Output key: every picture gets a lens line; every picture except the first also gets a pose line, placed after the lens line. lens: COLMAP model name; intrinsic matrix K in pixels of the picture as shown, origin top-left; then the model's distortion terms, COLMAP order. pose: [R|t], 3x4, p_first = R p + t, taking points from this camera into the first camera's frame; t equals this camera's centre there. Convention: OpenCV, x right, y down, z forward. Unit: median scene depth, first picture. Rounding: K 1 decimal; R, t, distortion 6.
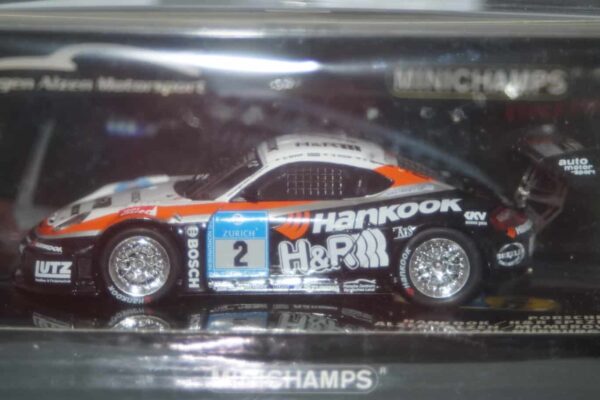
lens RADIAL K [[2031.8, 0, 301.9], [0, 2031.8, 200.9], [0, 0, 1]] dist [0.218588, 0.000000]
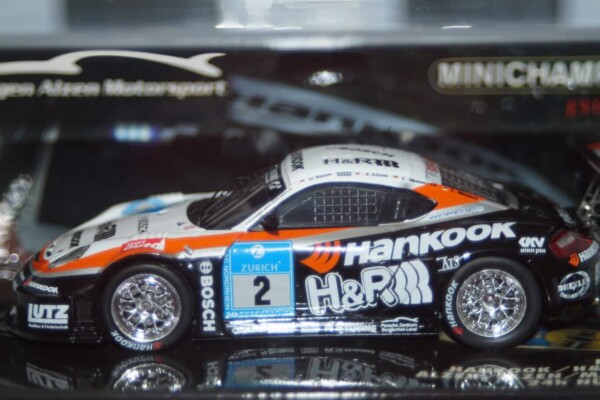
lens RADIAL K [[2031.8, 0, 297.8], [0, 2031.8, 199.2], [0, 0, 1]] dist [0.218588, 0.000000]
pose [[0.999150, -0.020062, -0.036008, 0.017234], [0.021192, 0.999287, 0.031258, -0.040026], [0.035355, -0.031995, 0.998863, 0.130753]]
